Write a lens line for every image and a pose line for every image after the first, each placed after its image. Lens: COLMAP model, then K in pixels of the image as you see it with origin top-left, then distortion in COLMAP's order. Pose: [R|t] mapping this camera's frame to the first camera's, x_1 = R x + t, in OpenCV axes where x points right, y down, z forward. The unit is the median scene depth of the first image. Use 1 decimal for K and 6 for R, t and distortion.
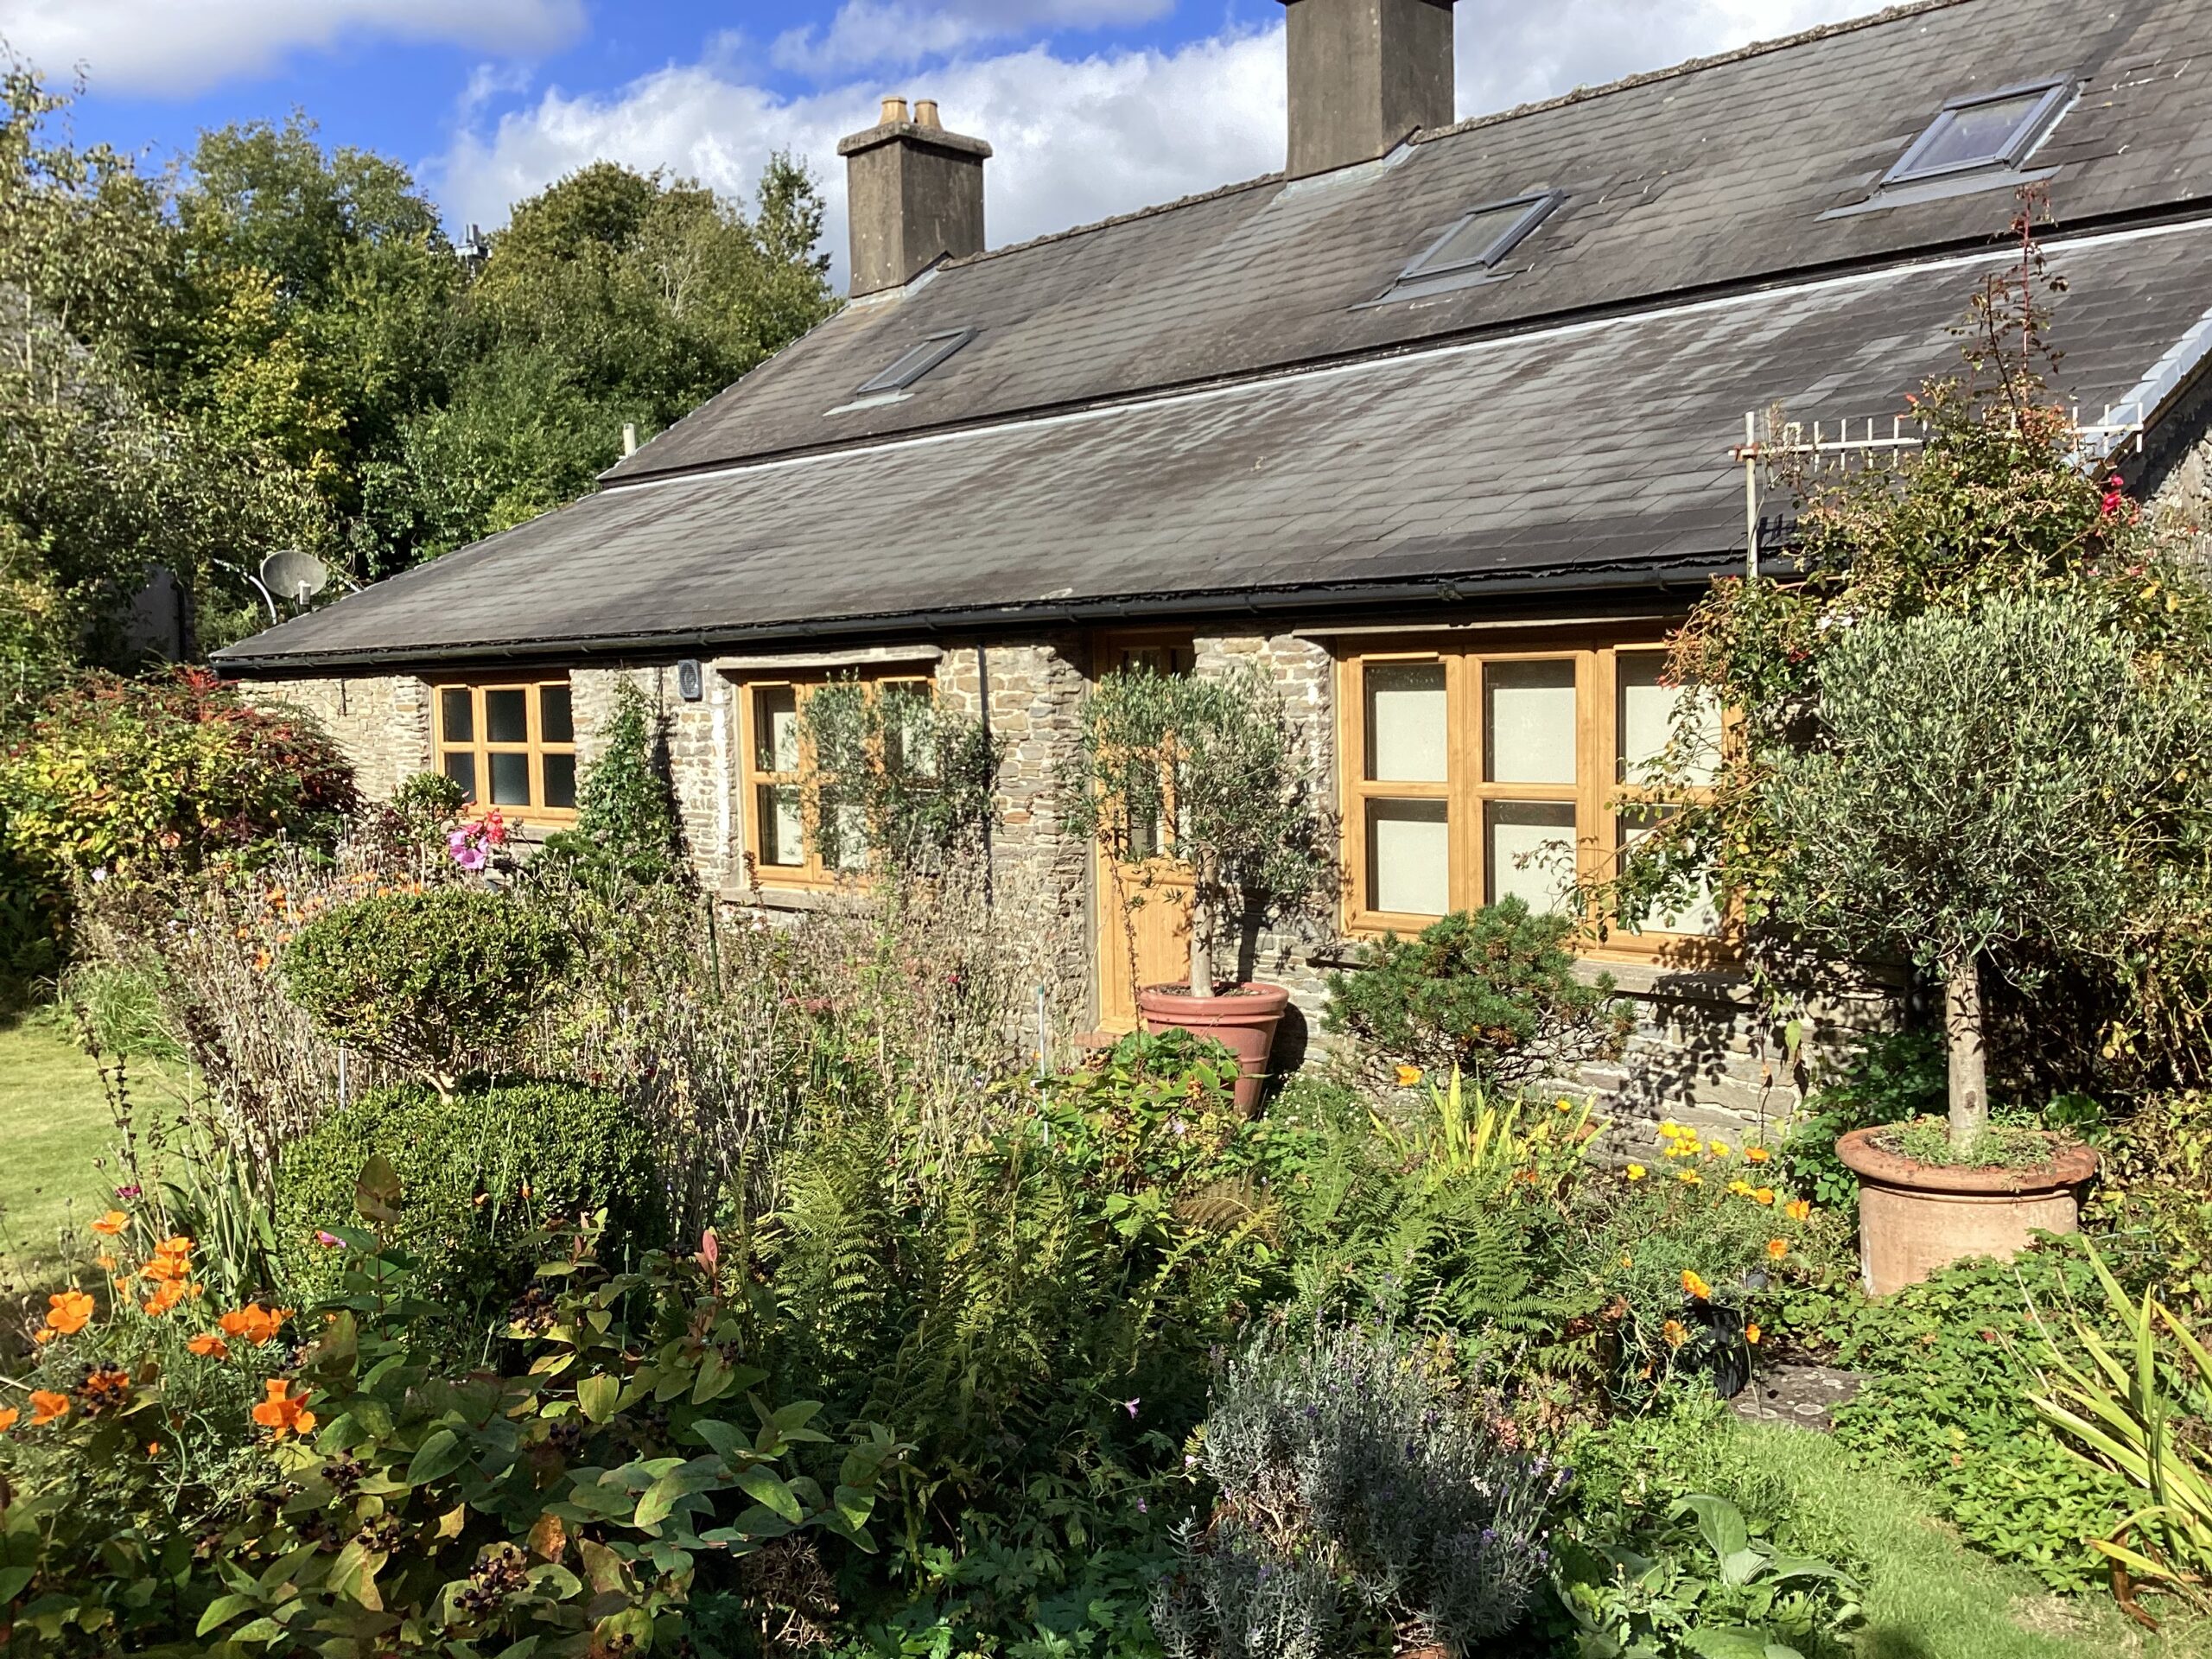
lens RADIAL K [[1993.6, 0, 1098.7], [0, 1993.6, 820.4], [0, 0, 1]] dist [0.081762, -0.129455]
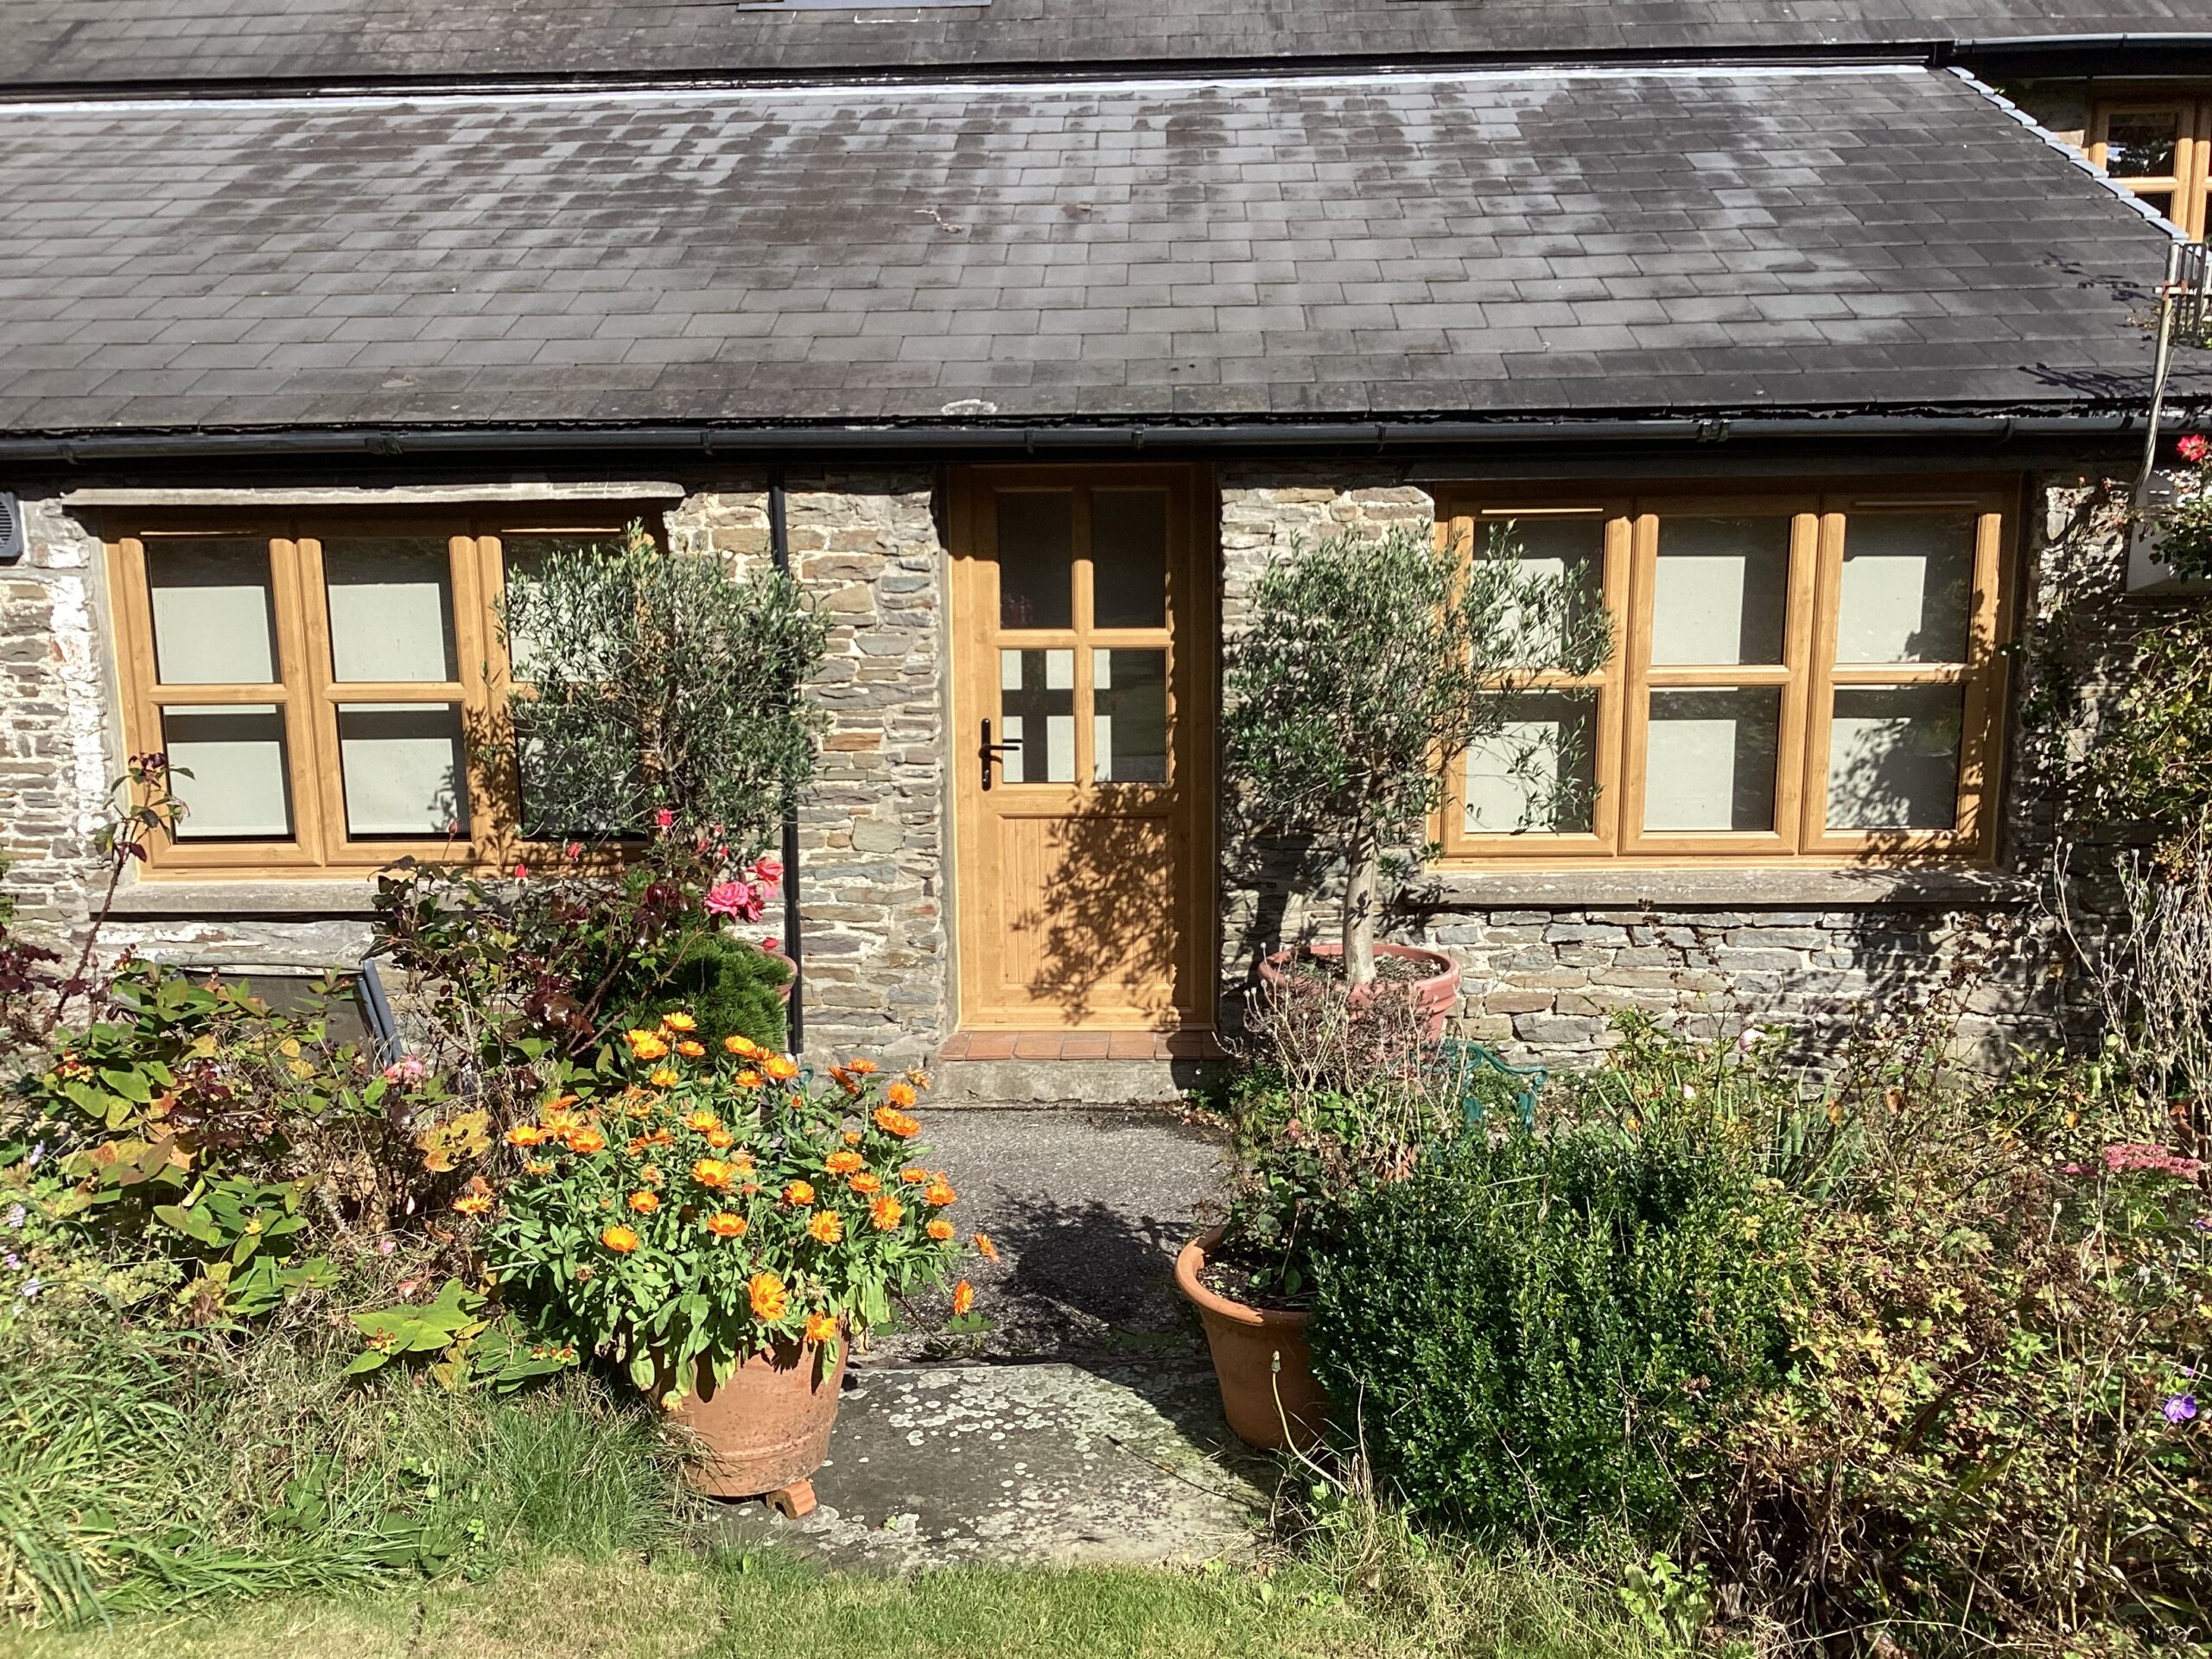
lens RADIAL K [[1993.6, 0, 1128.3], [0, 1993.6, 840.2], [0, 0, 1]] dist [0.081762, -0.129455]
pose [[0.727570, -0.120358, 0.675393, -0.367770], [0.039622, 0.990219, 0.133778, -0.046923], [-0.684888, -0.070572, 0.725222, 0.380761]]
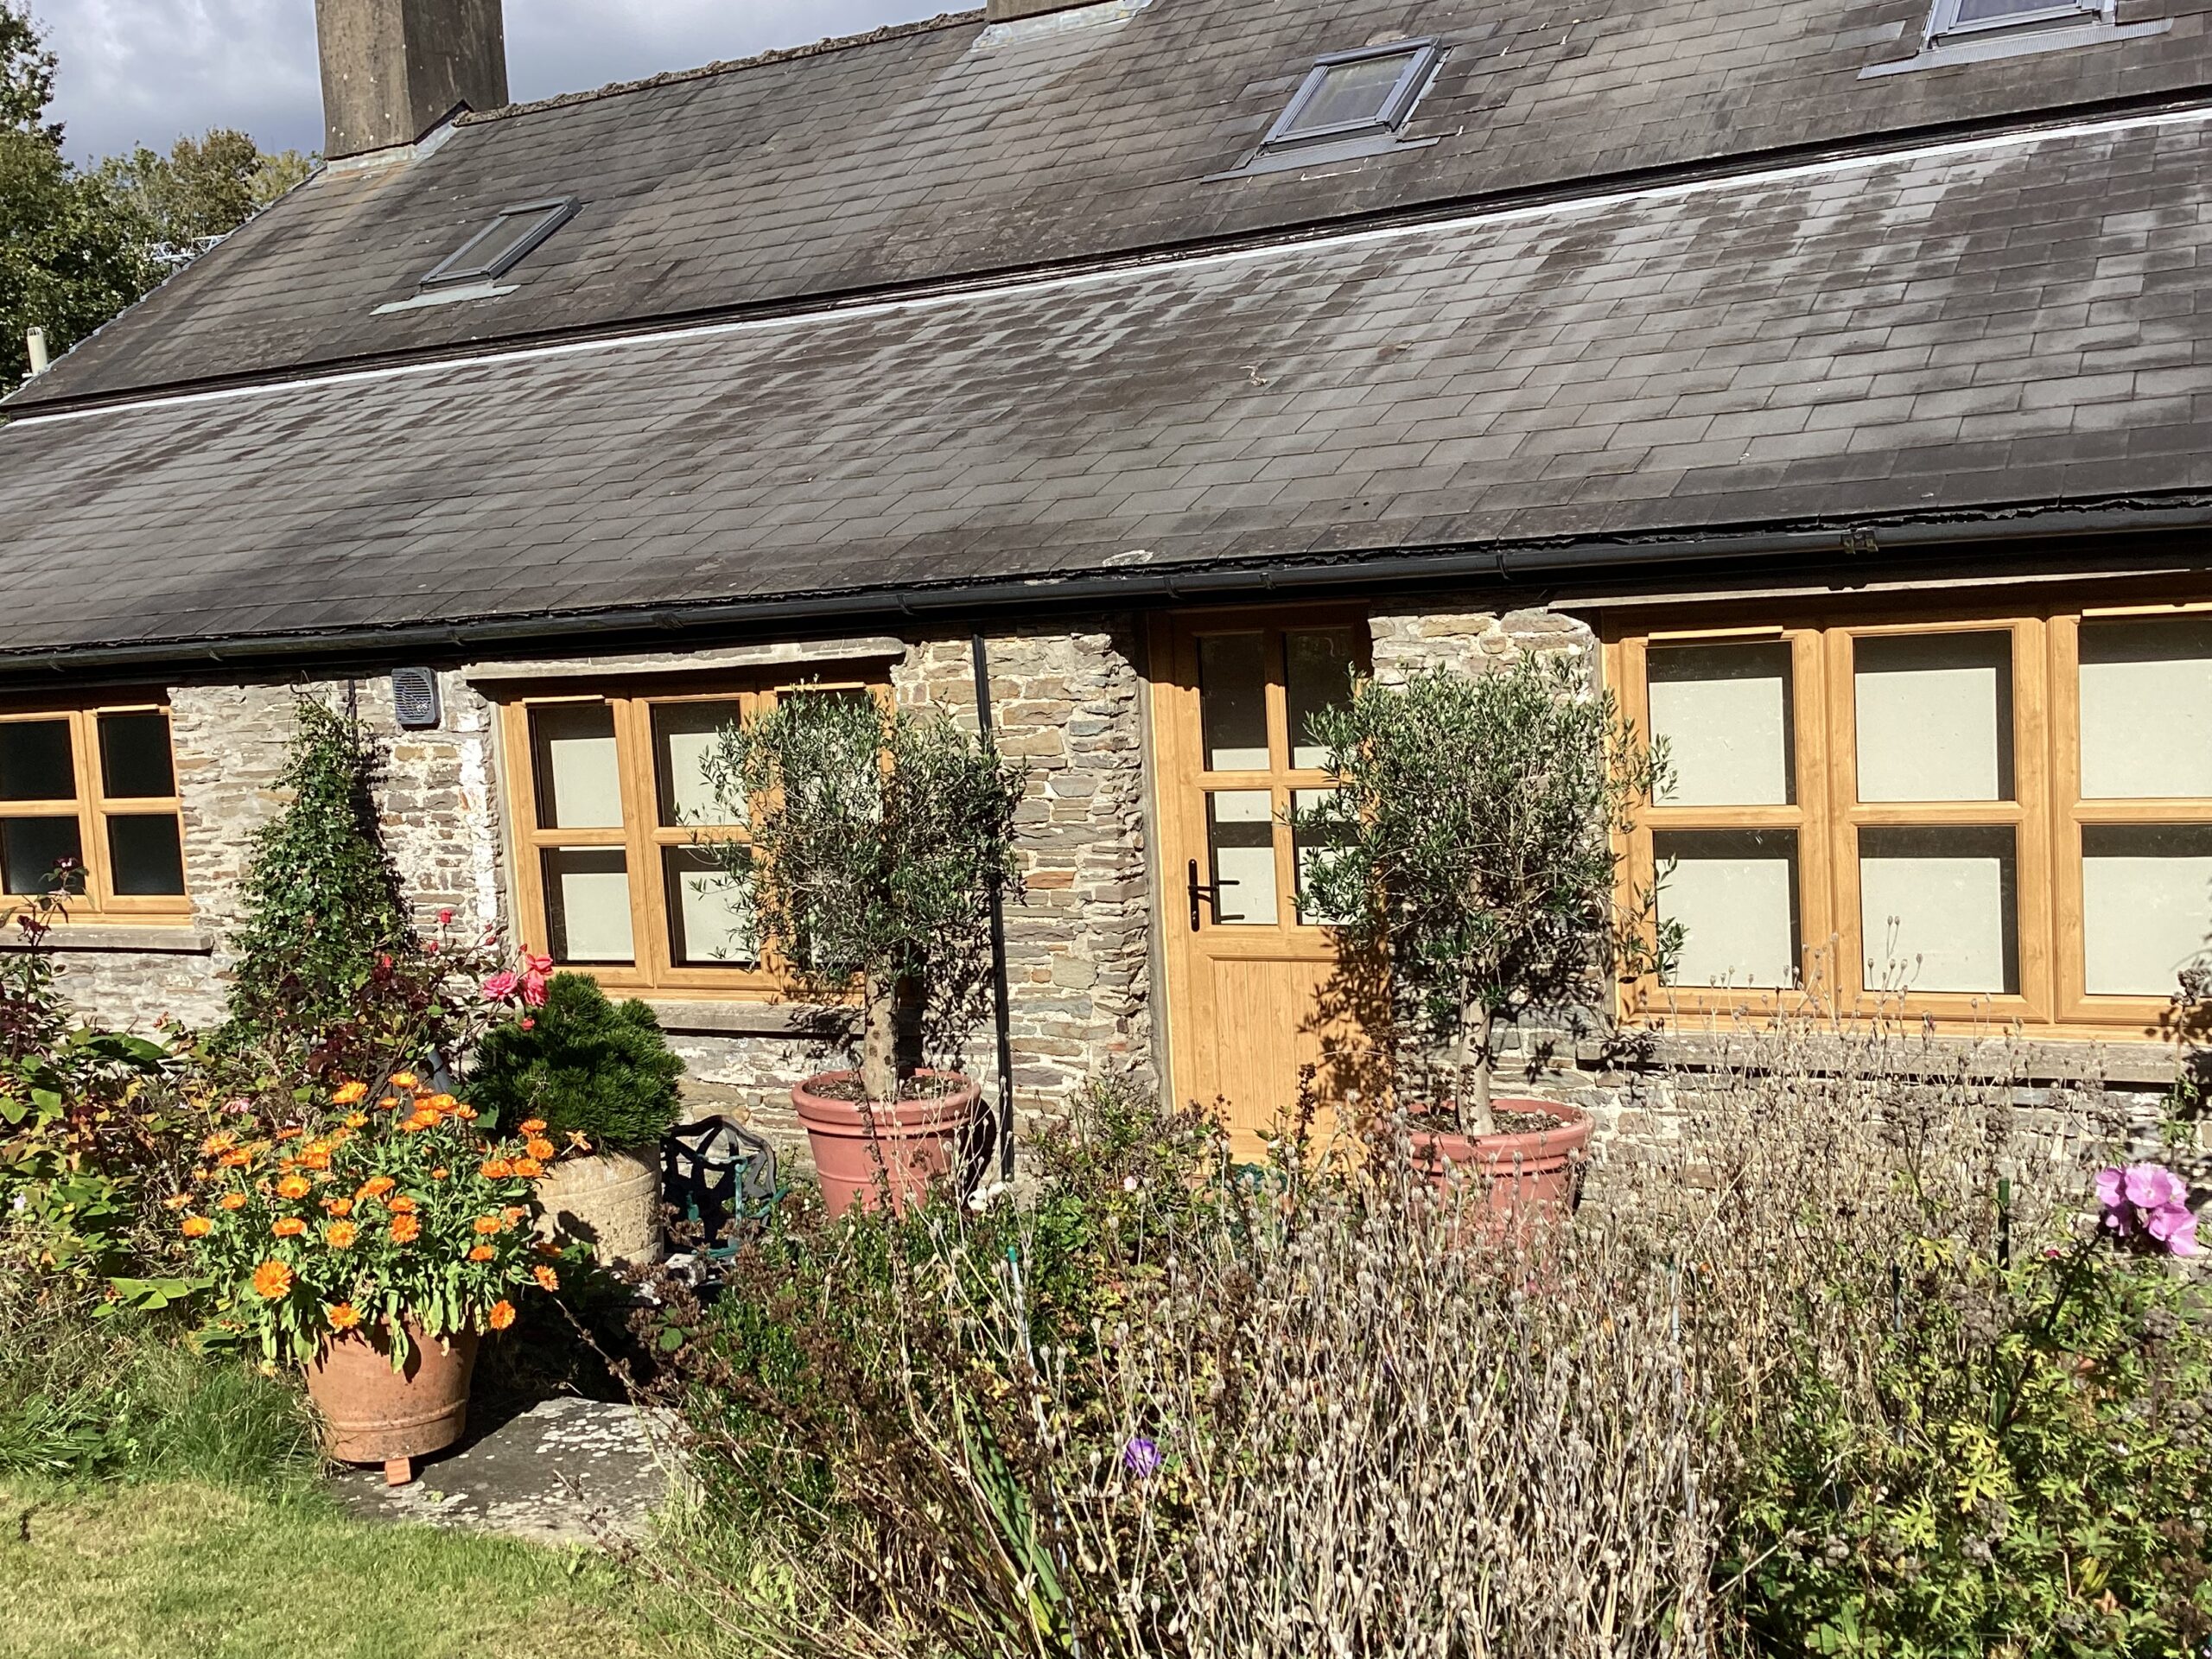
lens RADIAL K [[2239.4, 0, 1117.6], [0, 2239.4, 824.2], [0, 0, 1]] dist [0.047669, 0.000000]
pose [[0.947302, -0.061316, 0.314418, -0.224221], [0.057513, 0.998116, 0.021368, -0.030937], [-0.315135, -0.002159, 0.949044, 0.213243]]
